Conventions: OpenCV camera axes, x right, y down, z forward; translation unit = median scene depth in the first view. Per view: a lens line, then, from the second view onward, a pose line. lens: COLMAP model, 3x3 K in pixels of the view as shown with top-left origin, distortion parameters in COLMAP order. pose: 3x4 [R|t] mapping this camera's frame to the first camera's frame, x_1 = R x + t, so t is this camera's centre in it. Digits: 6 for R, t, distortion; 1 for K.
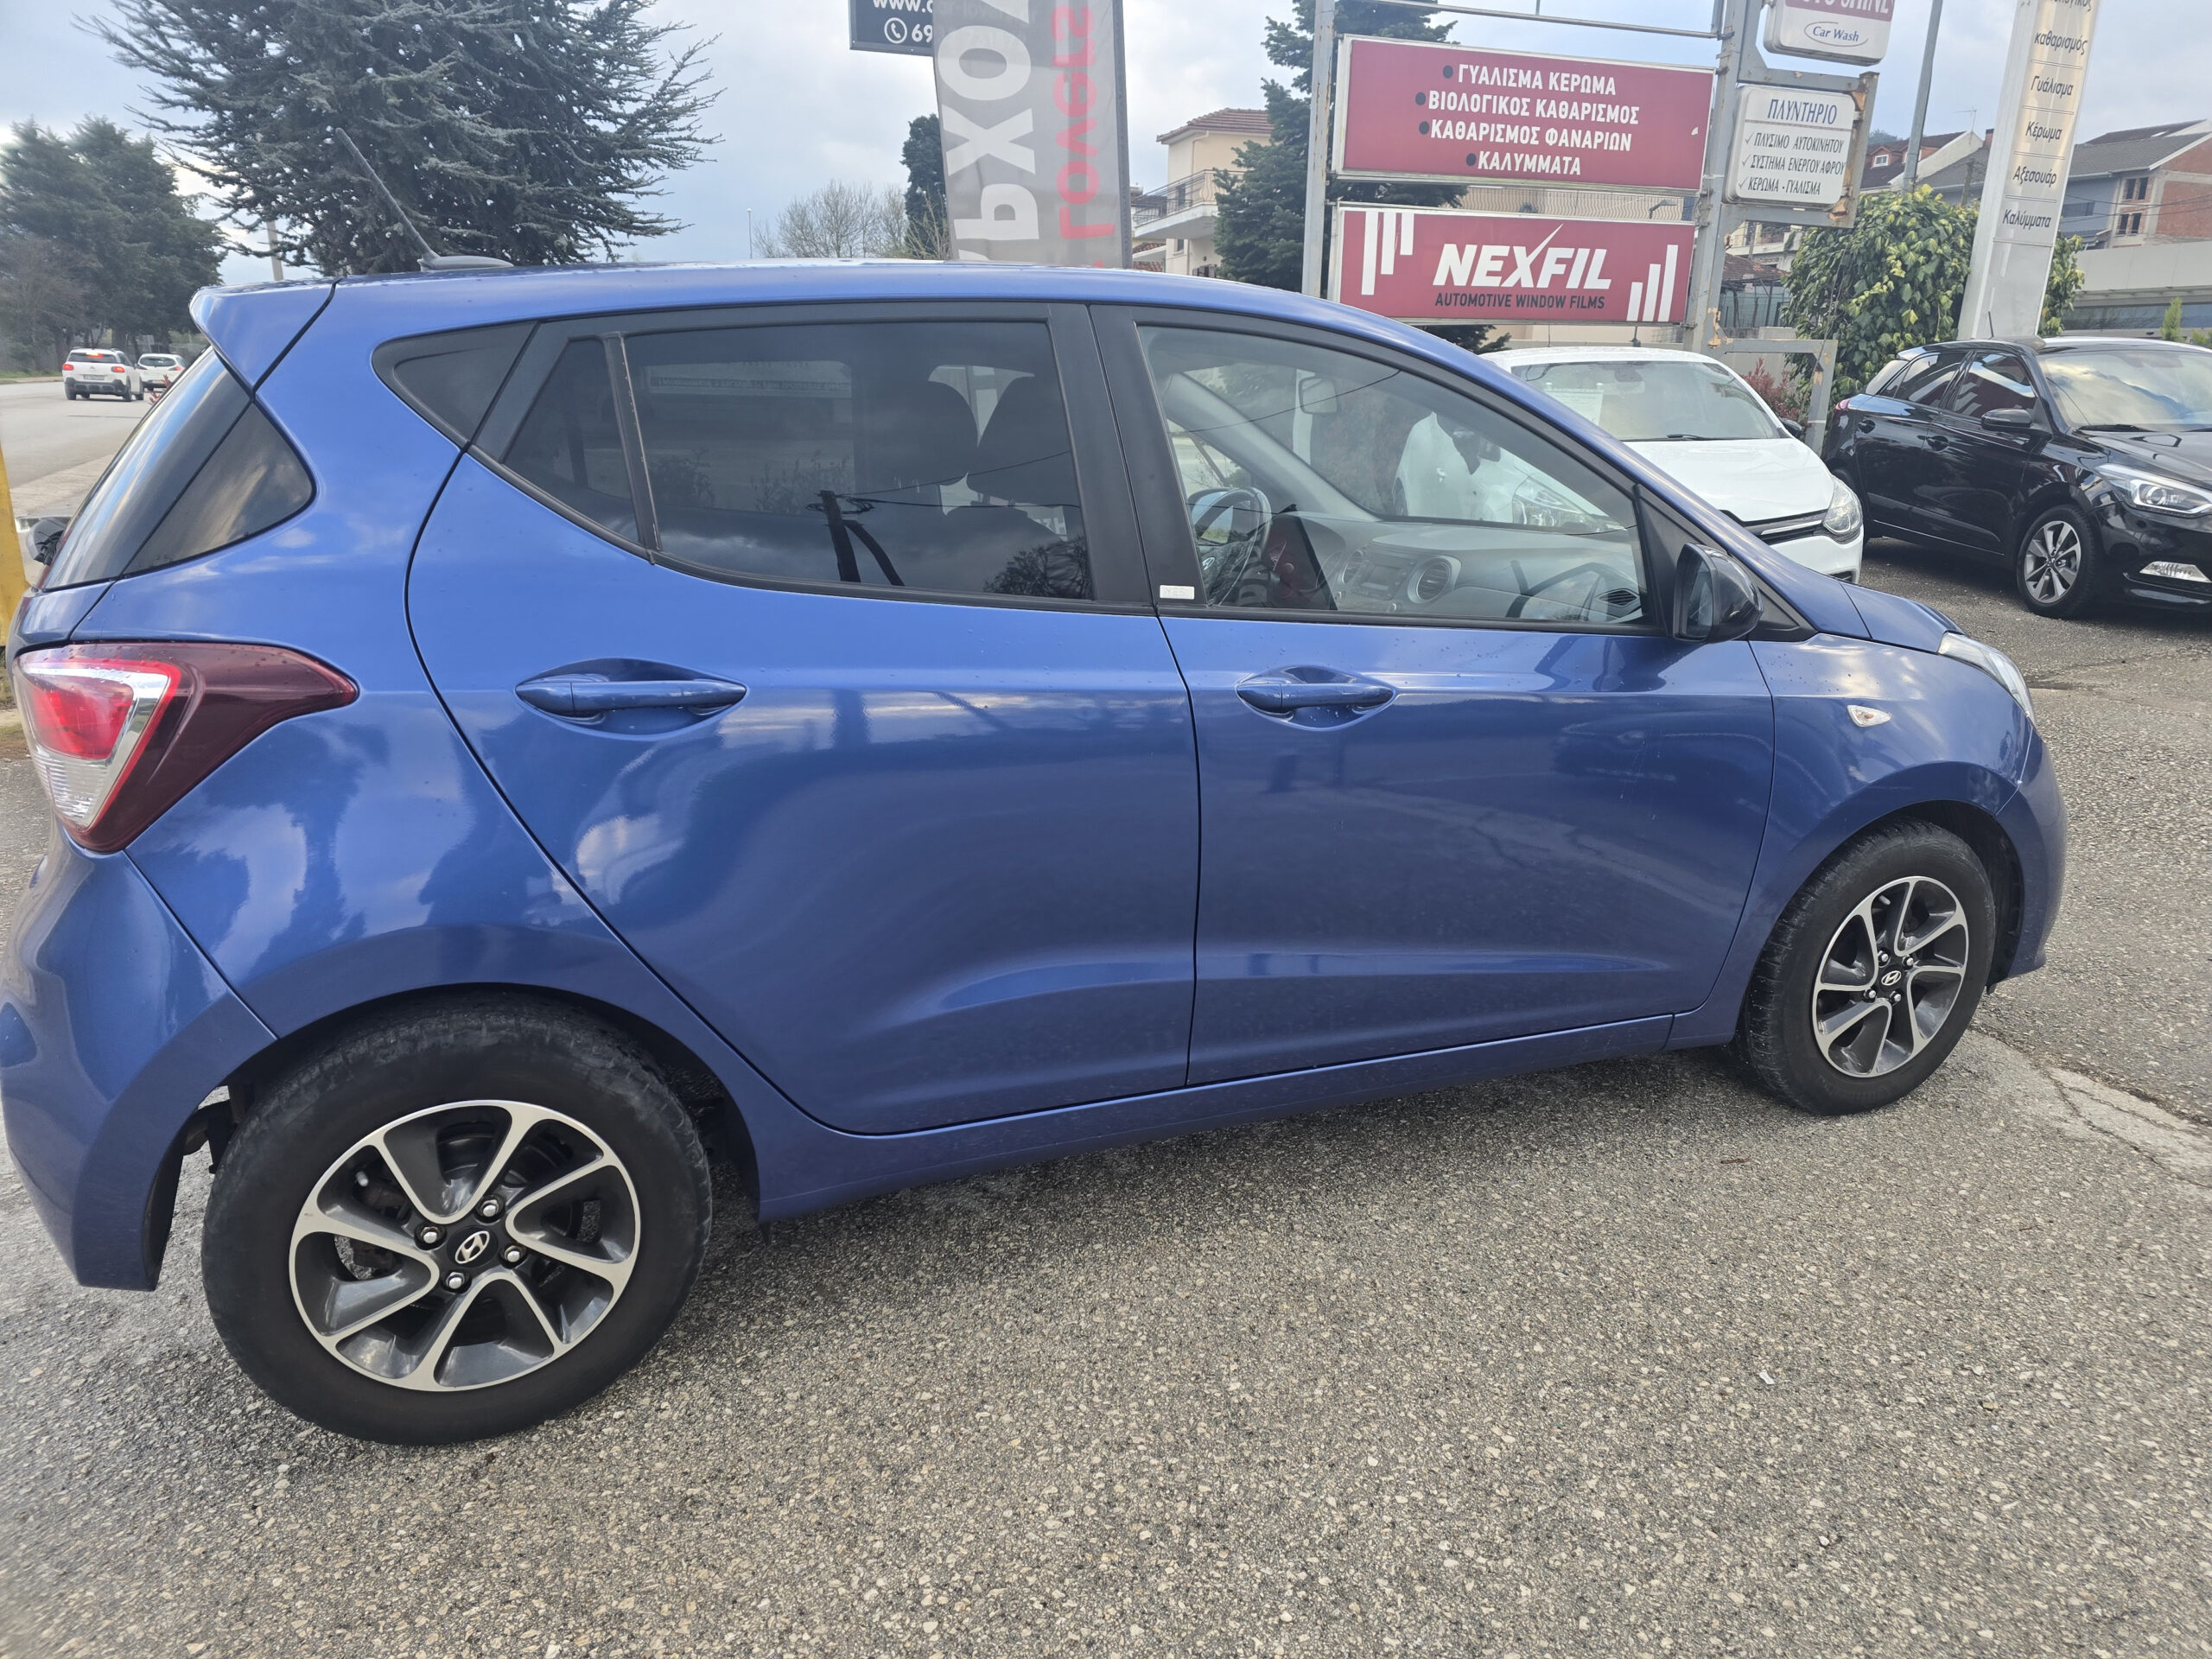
lens RADIAL K [[1493.5, 0, 1114.1], [0, 1493.5, 829.0], [0, 0, 1]] dist [0.061261, -0.059663]
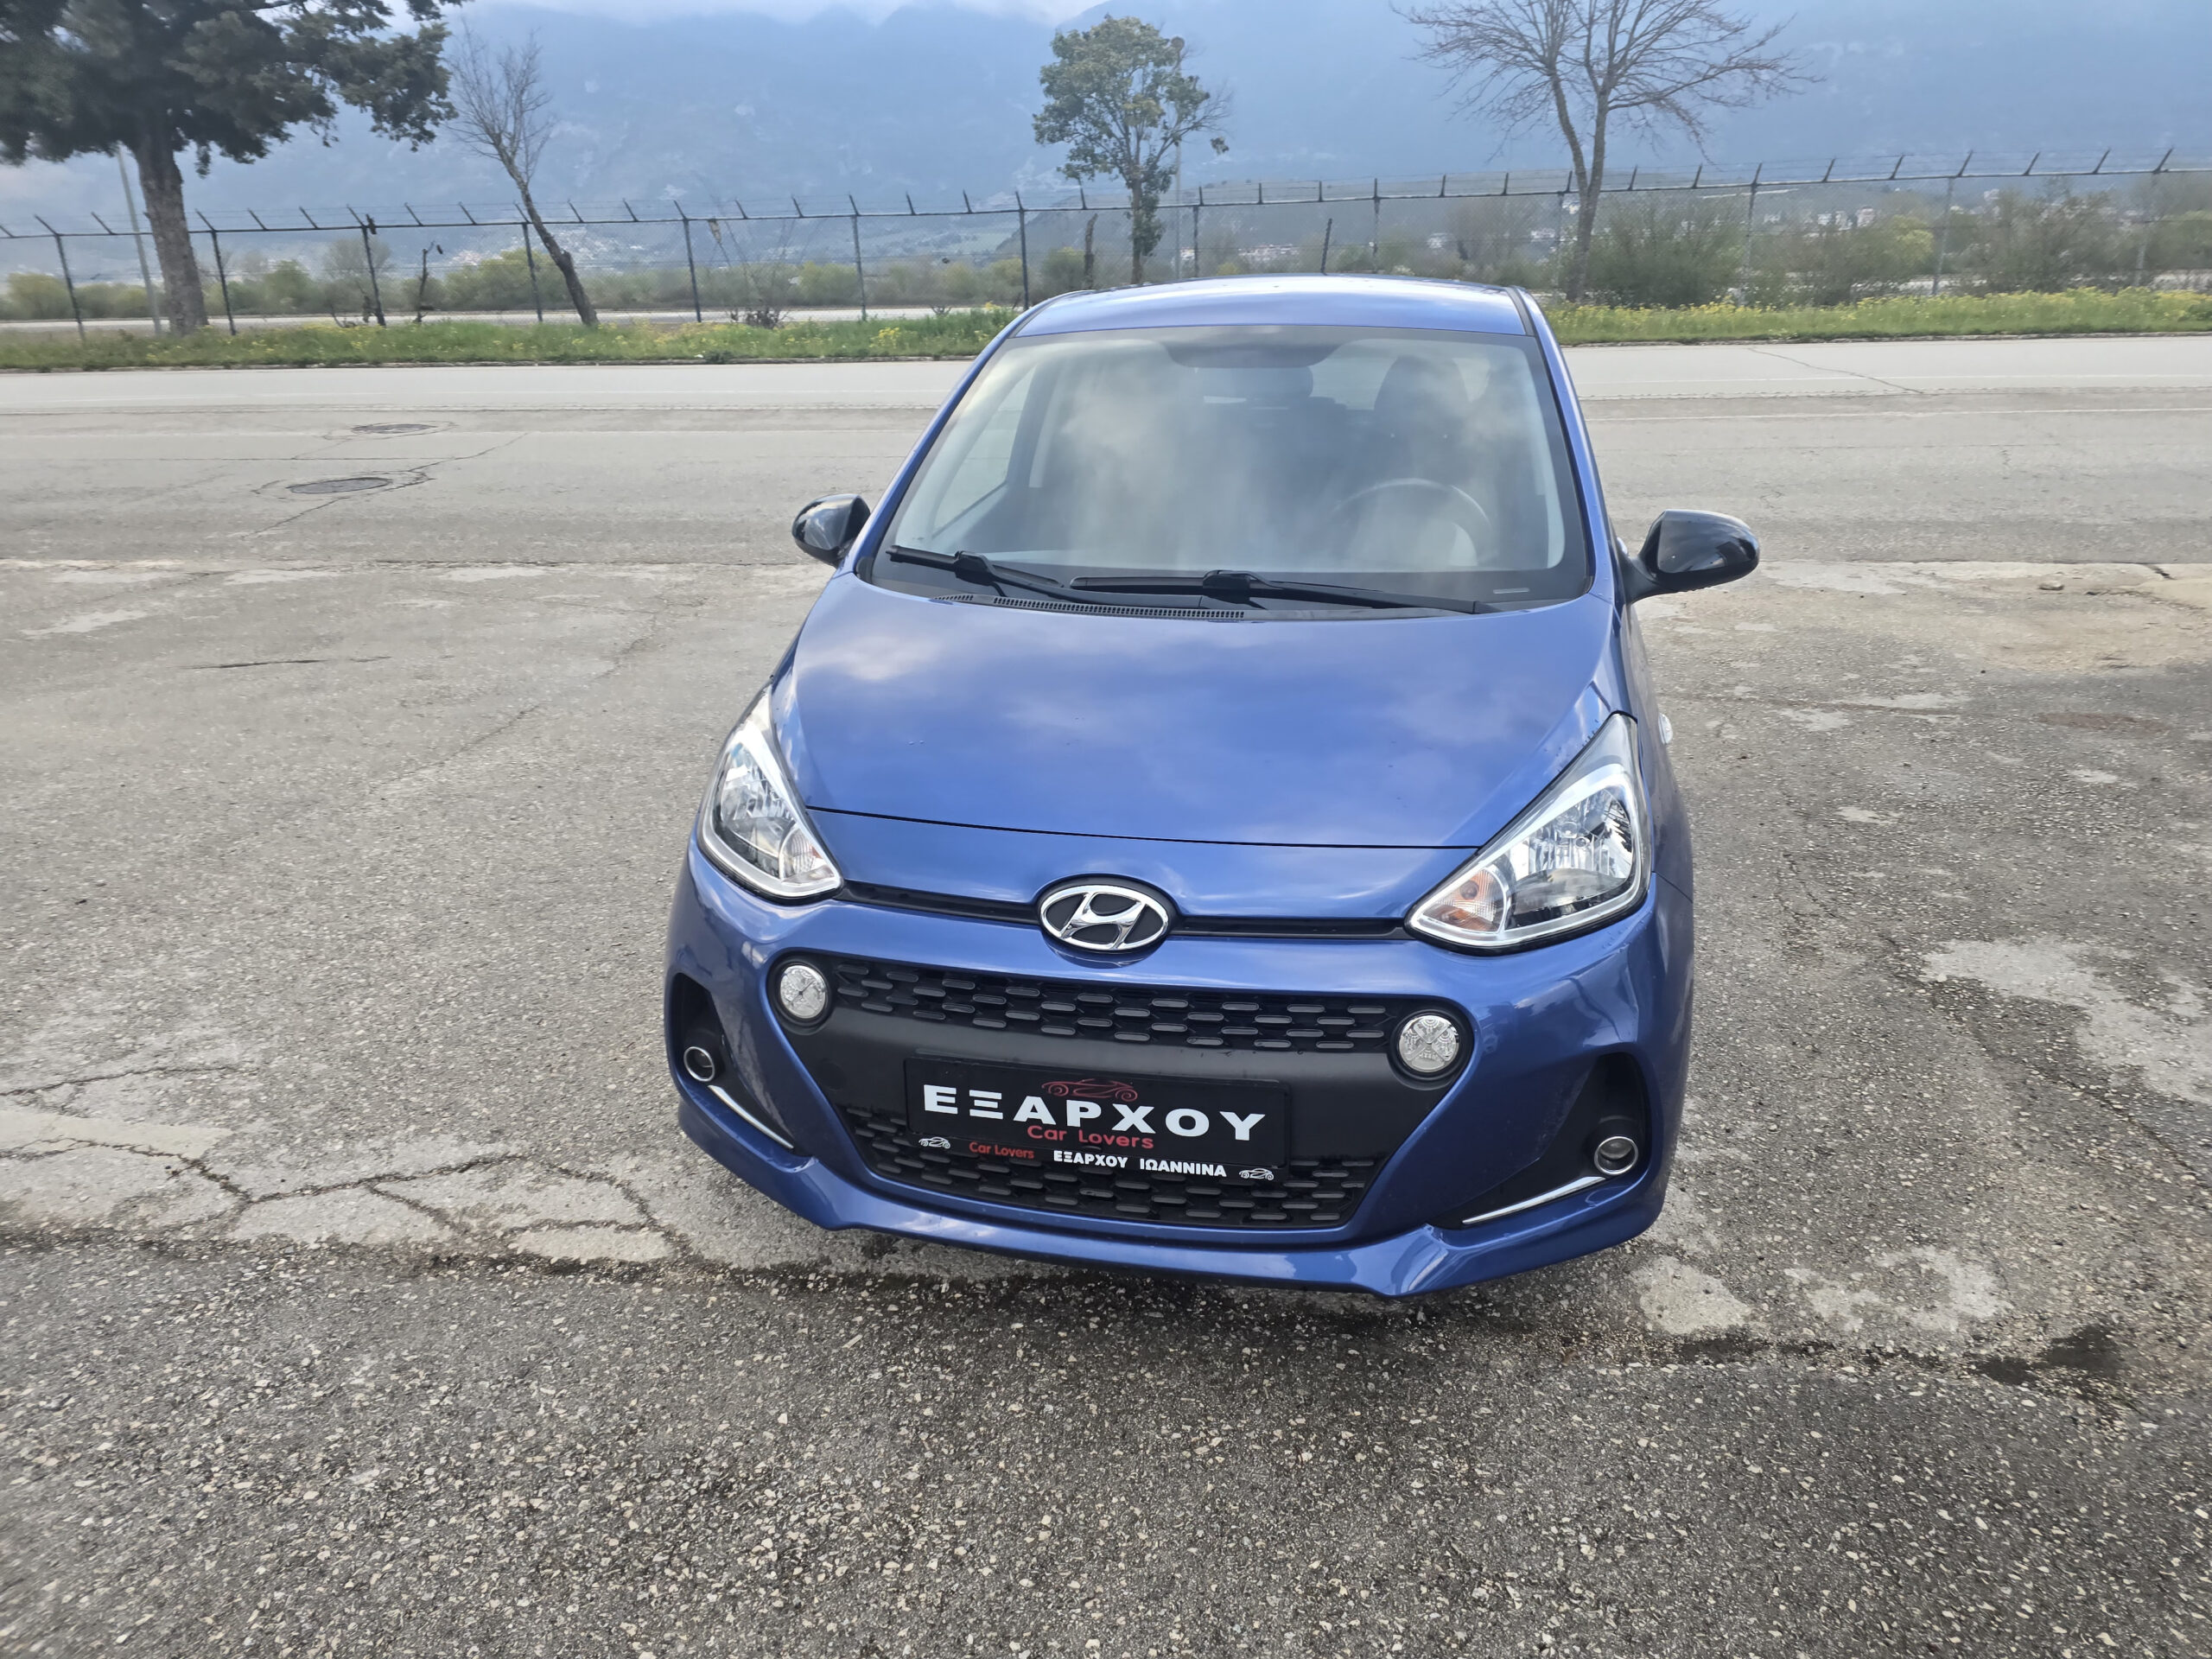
lens RADIAL K [[1493.5, 0, 1151.0], [0, 1493.5, 824.0], [0, 0, 1]] dist [0.061261, -0.059663]
pose [[-0.552974, 0.288334, -0.781718, 0.294692], [-0.222655, 0.852956, 0.472112, -0.136973], [0.802897, 0.435119, -0.407464, 0.406657]]
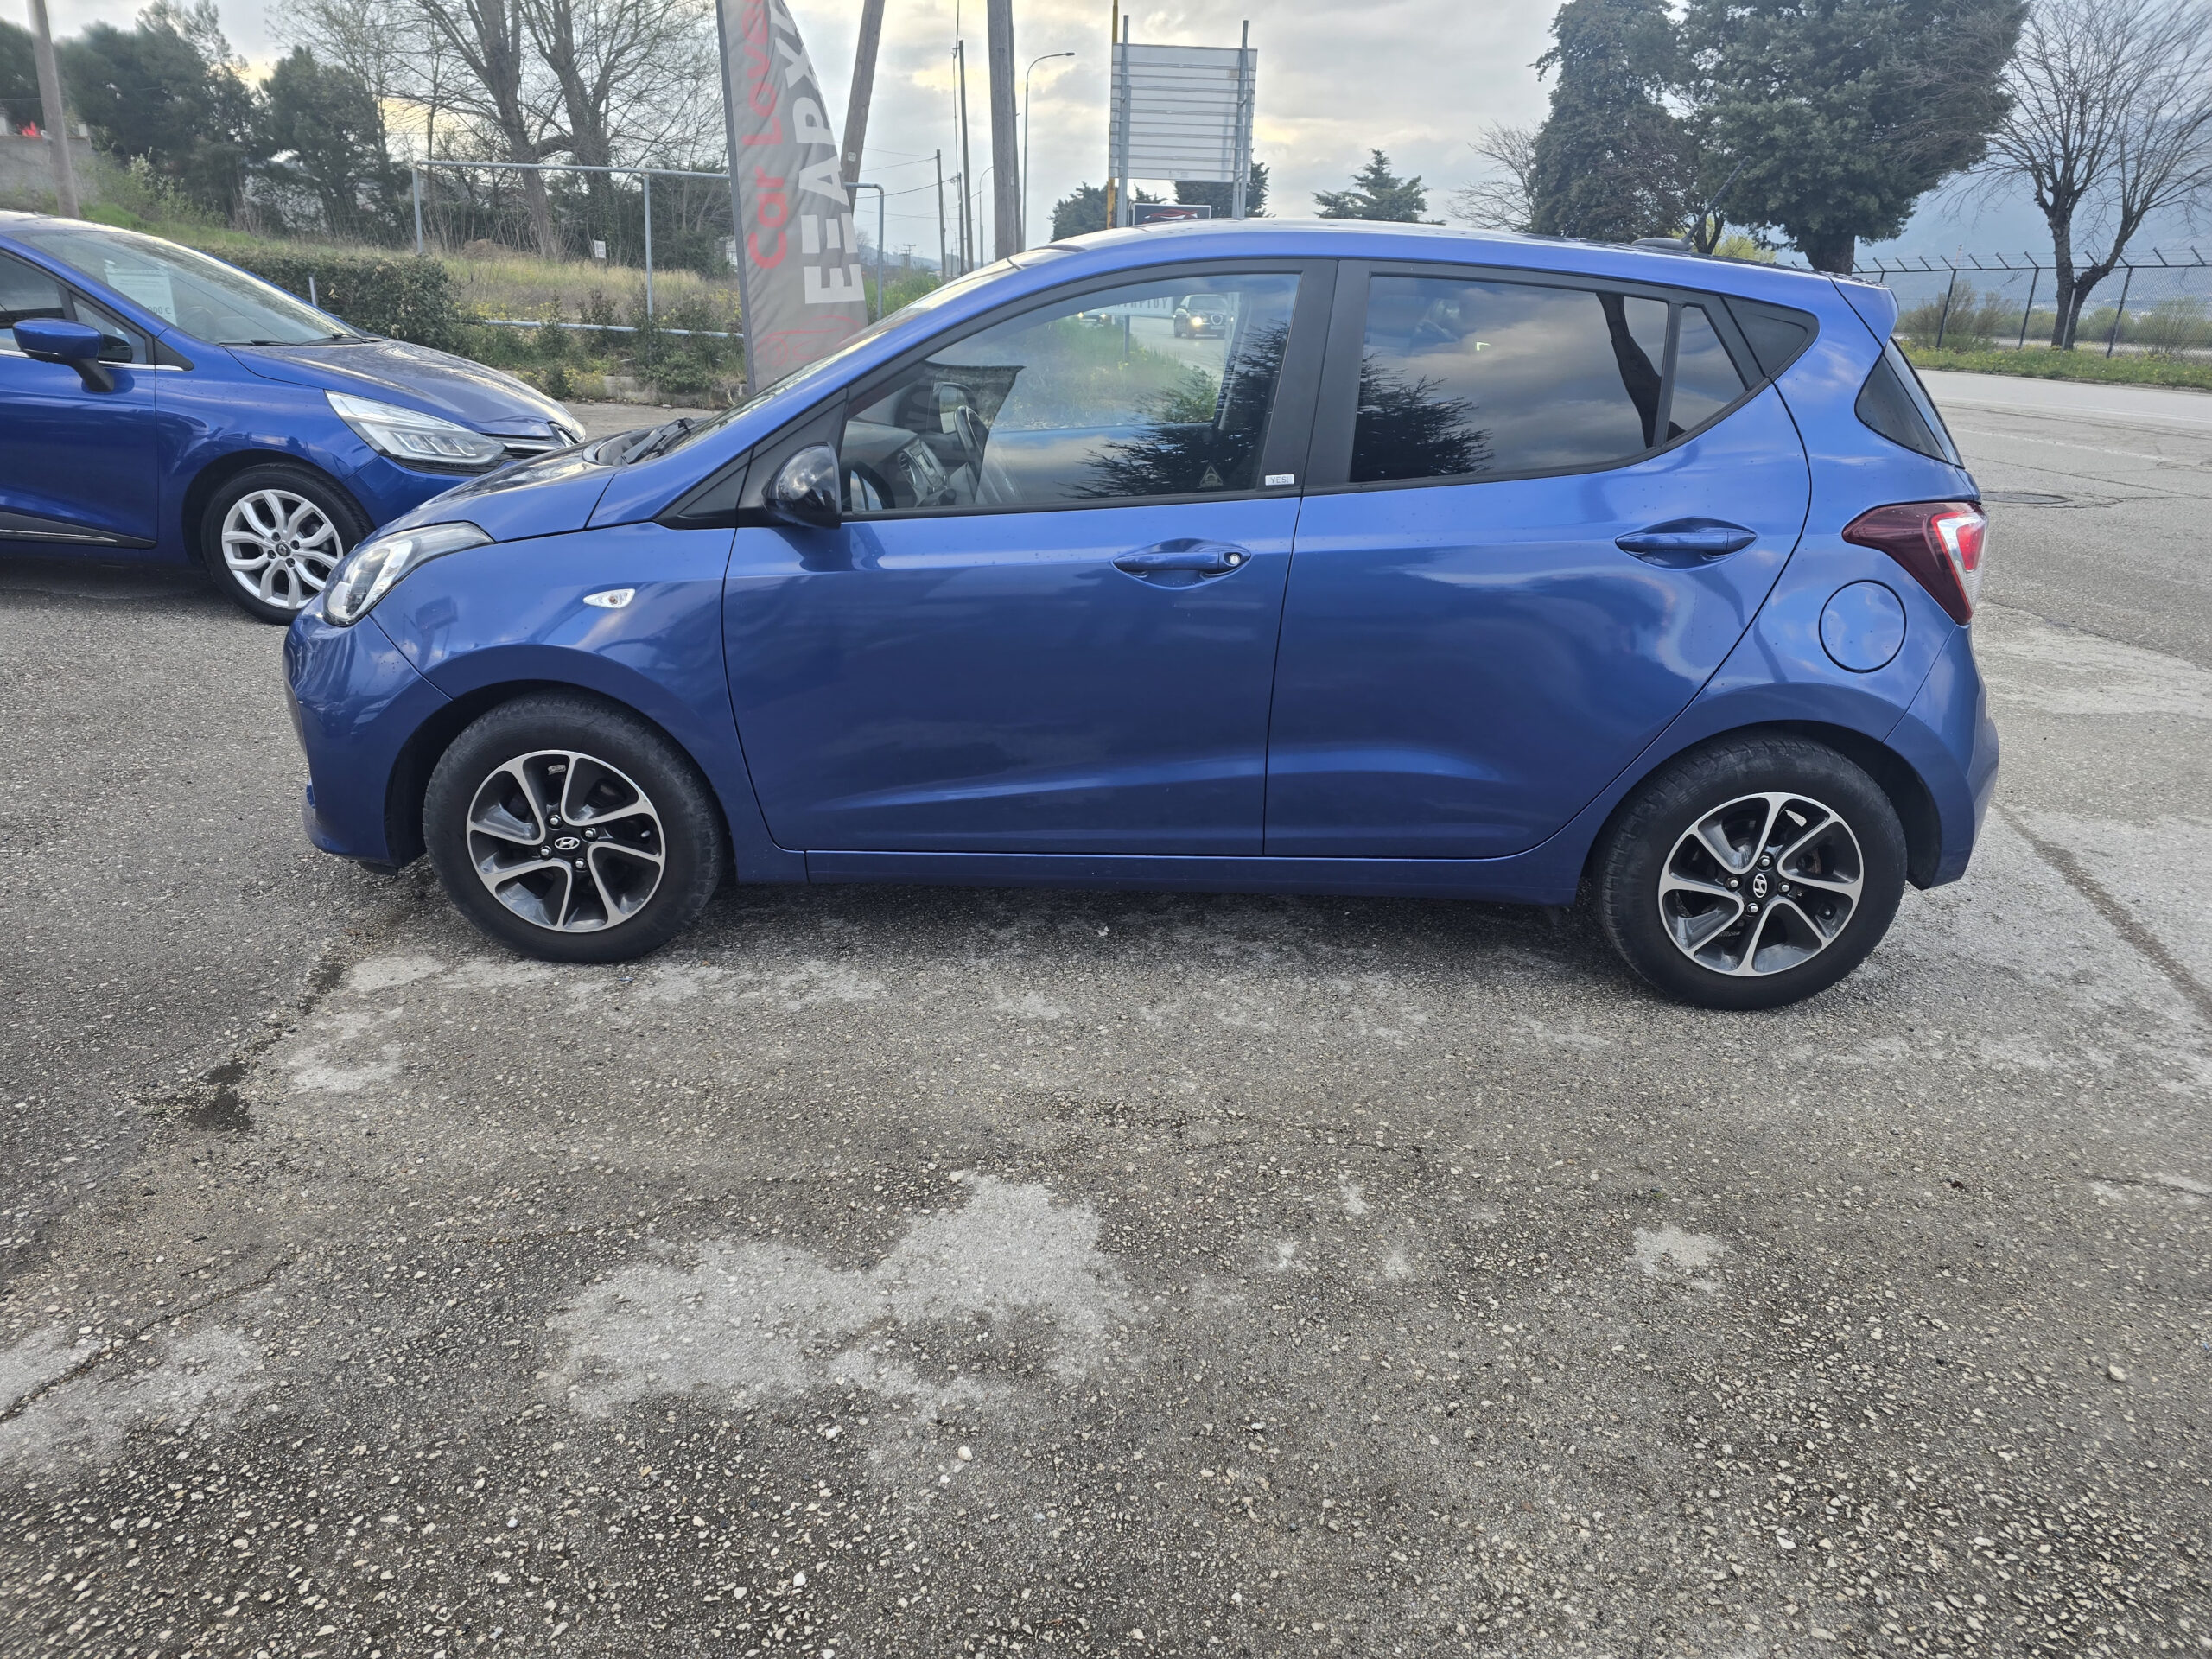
lens RADIAL K [[1493.5, 0, 1085.6], [0, 1493.5, 813.2], [0, 0, 1]] dist [0.061261, -0.059663]
pose [[-0.914401, -0.168264, 0.368182, -0.118028], [0.075777, 0.822293, 0.563996, -0.168456], [-0.397653, 0.543619, -0.739155, 0.551713]]
